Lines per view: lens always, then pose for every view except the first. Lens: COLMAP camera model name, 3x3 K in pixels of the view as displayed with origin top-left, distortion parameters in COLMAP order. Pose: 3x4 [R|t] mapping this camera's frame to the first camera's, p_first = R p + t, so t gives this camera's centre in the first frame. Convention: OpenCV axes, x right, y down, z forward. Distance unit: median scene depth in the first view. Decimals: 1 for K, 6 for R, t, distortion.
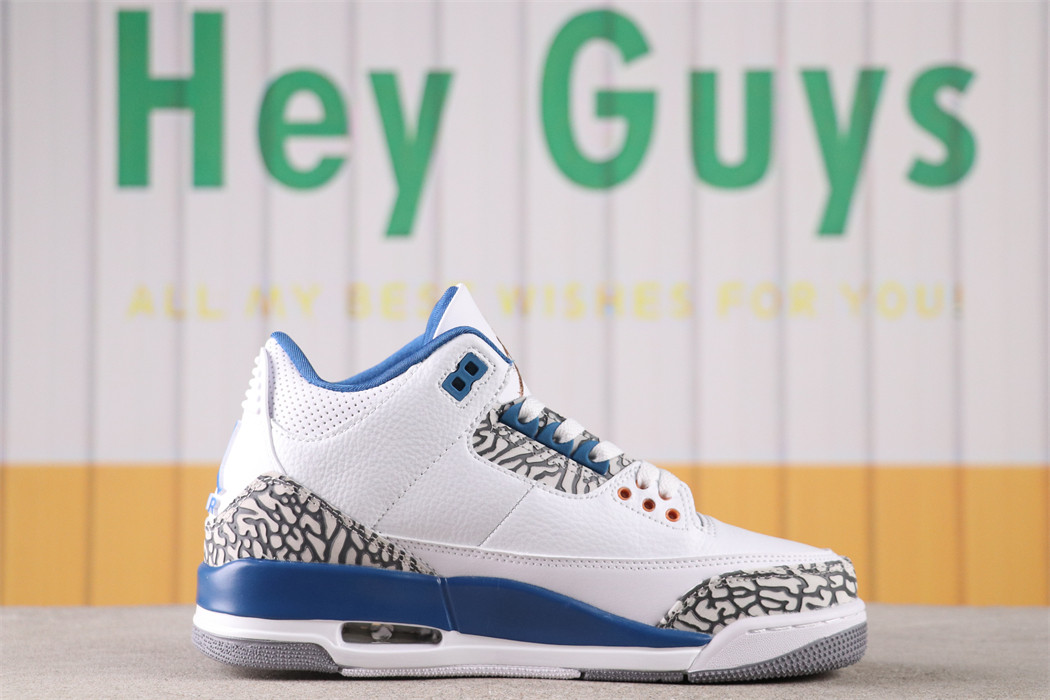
lens RADIAL K [[2378.8, 0, 522.5], [0, 2378.8, 350.2], [0, 0, 1]] dist [0.326041, 0.000000]
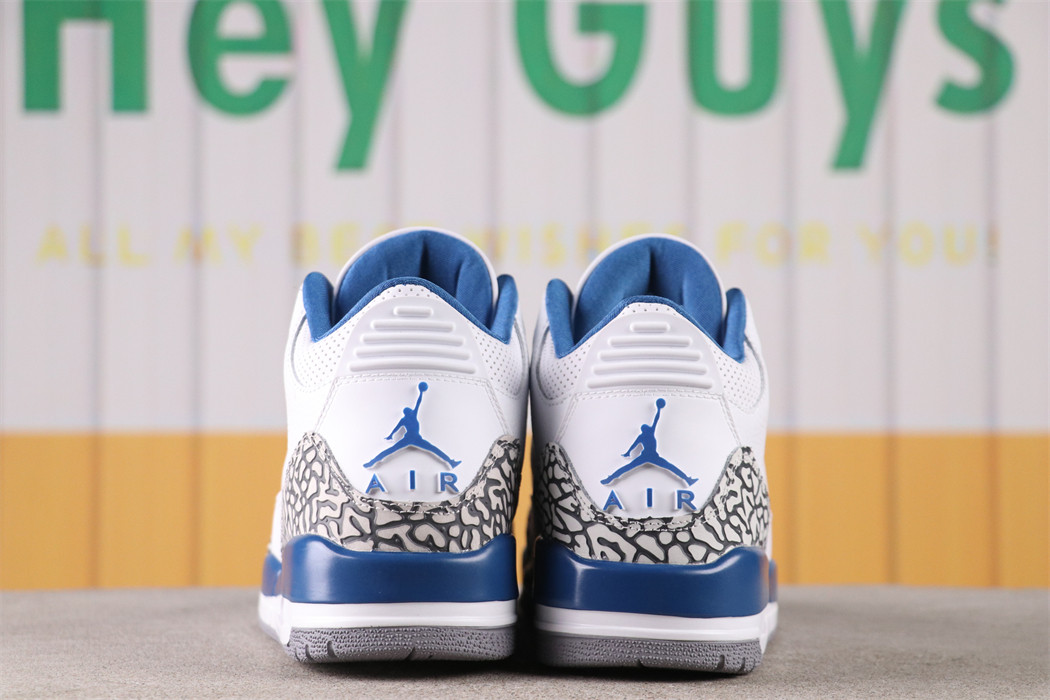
lens RADIAL K [[2378.8, 0, 517.5], [0, 2378.8, 346.9], [0, 0, 1]] dist [0.326041, 0.000000]
pose [[0.999924, 0.001166, -0.012303, 0.019580], [-0.000936, 0.999825, 0.018679, 0.000597], [0.012322, -0.018666, 0.999750, 0.123562]]
